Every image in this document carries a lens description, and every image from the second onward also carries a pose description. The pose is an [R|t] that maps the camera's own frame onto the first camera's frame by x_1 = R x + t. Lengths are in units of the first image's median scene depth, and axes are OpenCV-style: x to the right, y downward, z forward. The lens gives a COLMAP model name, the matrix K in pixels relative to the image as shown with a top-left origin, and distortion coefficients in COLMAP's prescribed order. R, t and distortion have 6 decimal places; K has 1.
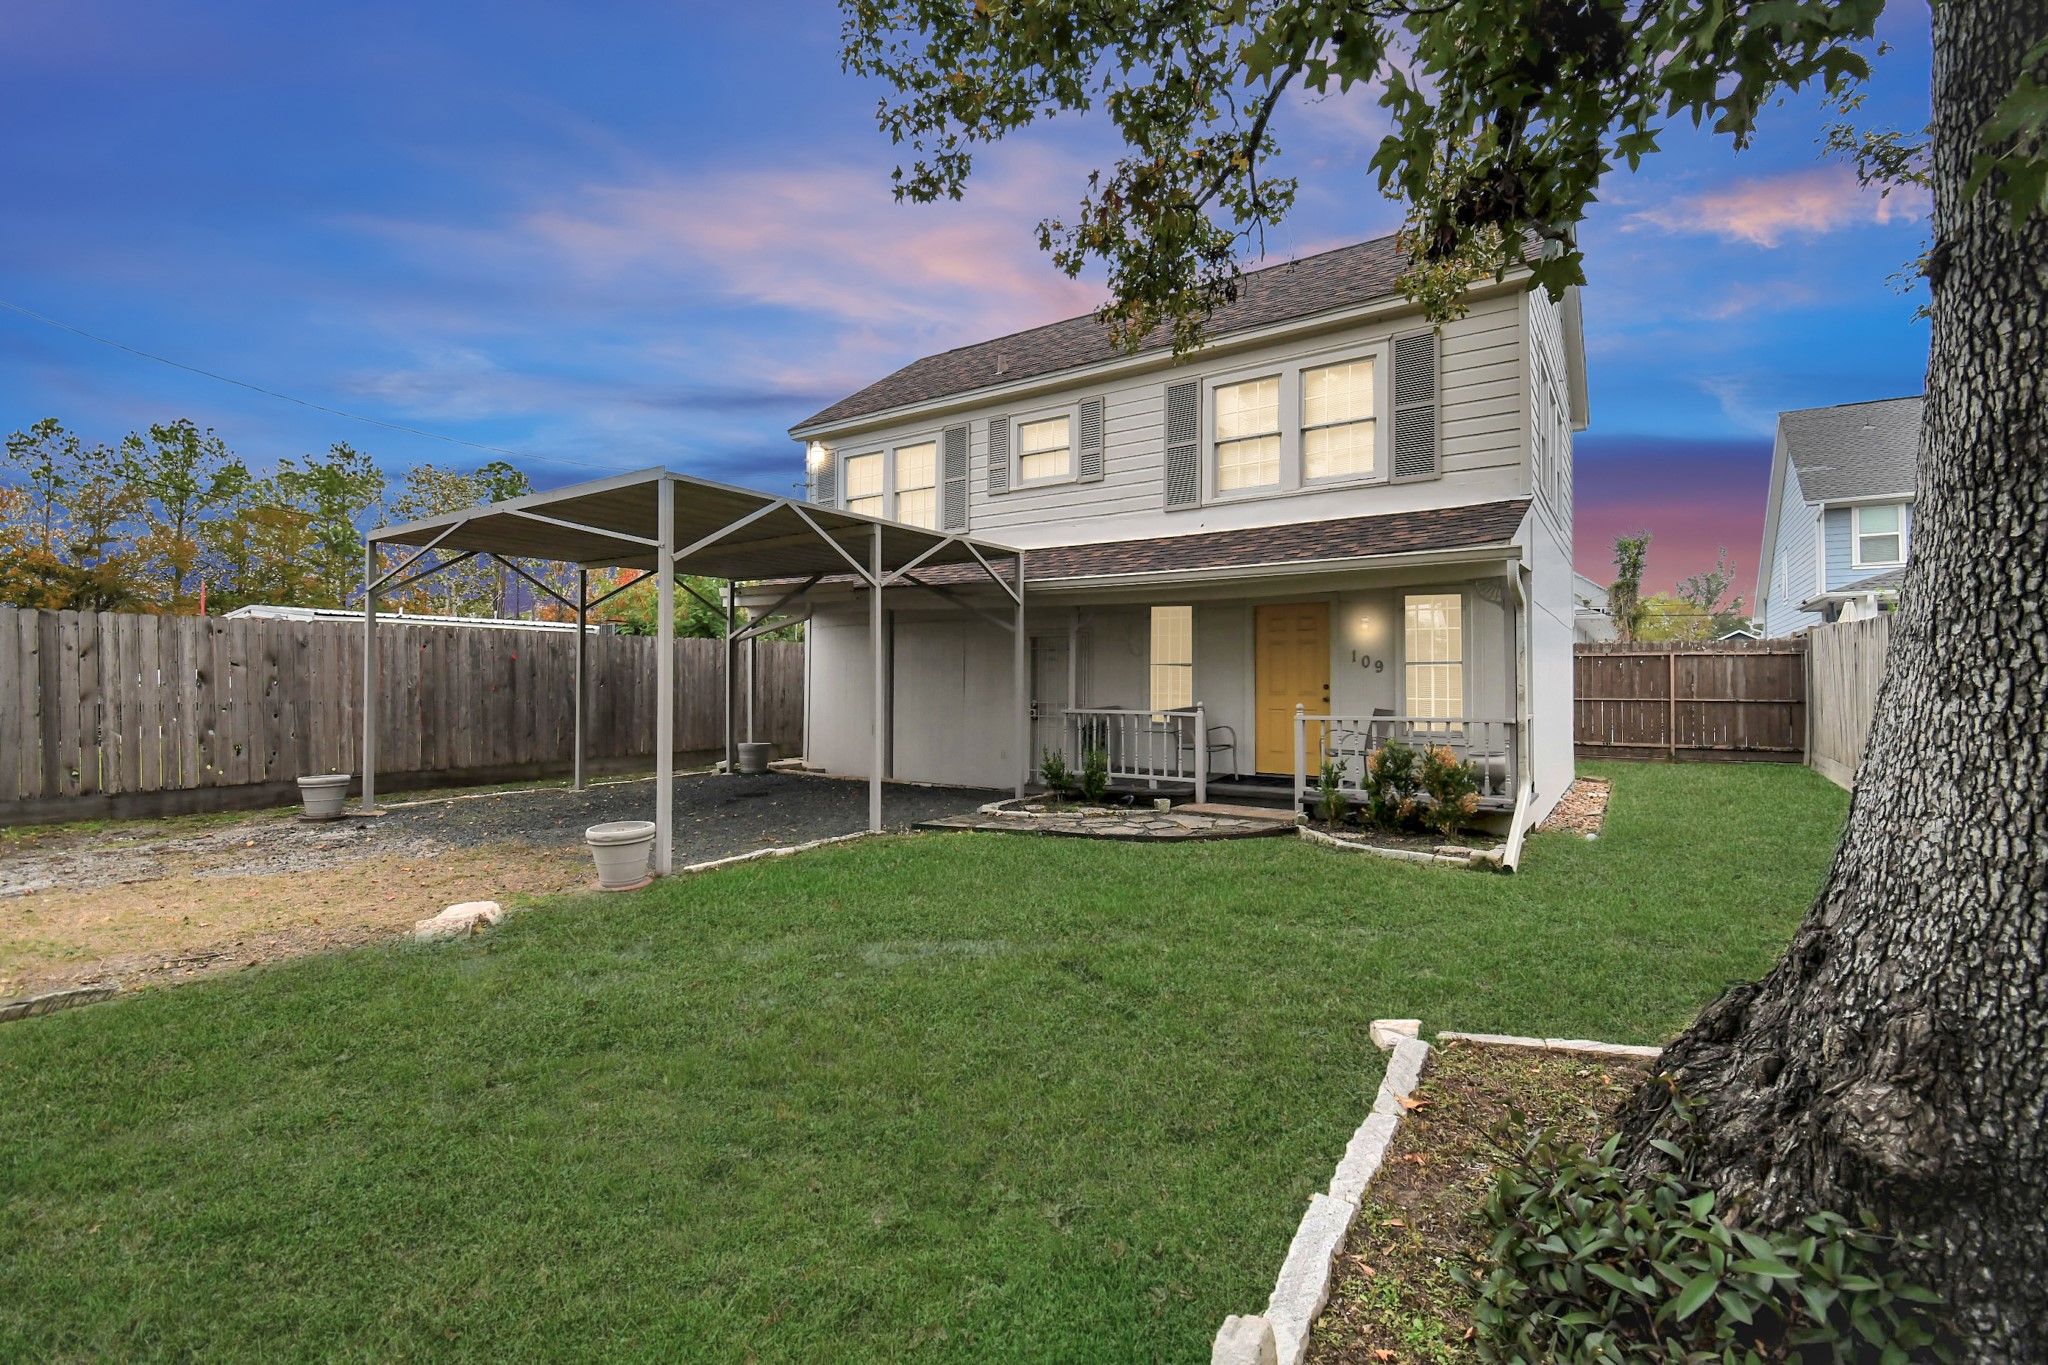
lens RADIAL K [[912.9, 0, 990.6], [0, 912.9, 676.9], [0, 0, 1]] dist [0.000828, 0.000006]
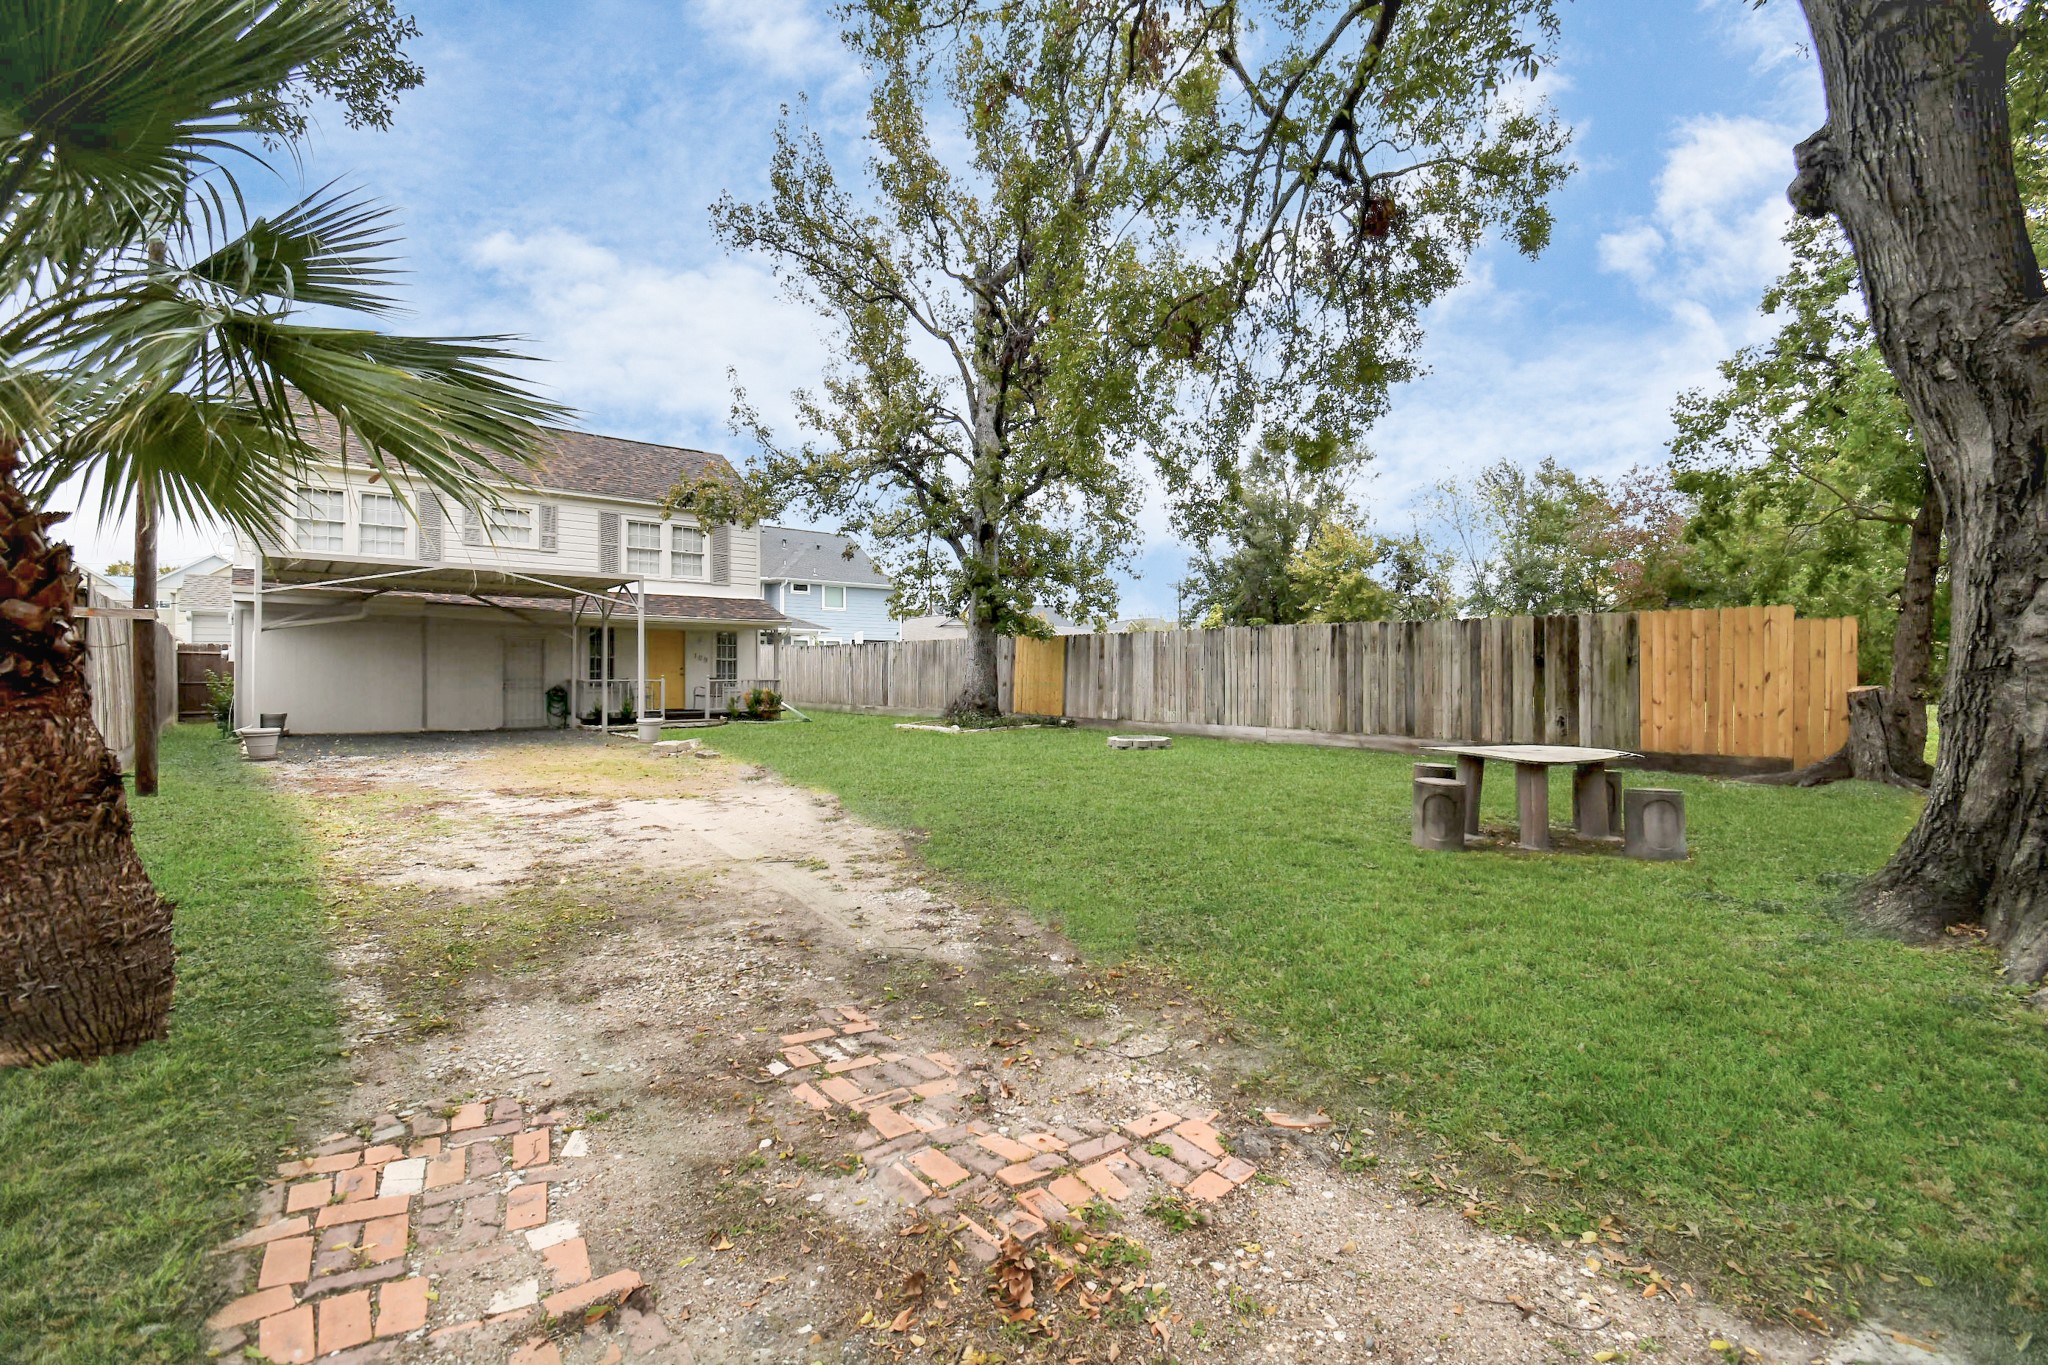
lens RADIAL K [[938.9, 0, 1071.6], [0, 938.9, 683.8], [0, 0, 1]] dist [0.000949, 0.000029]
pose [[0.224214, -0.009157, 0.974497, -1.596184], [-0.003104, 0.999944, 0.010111, 0.020845], [-0.974535, -0.005292, 0.224173, -0.433749]]
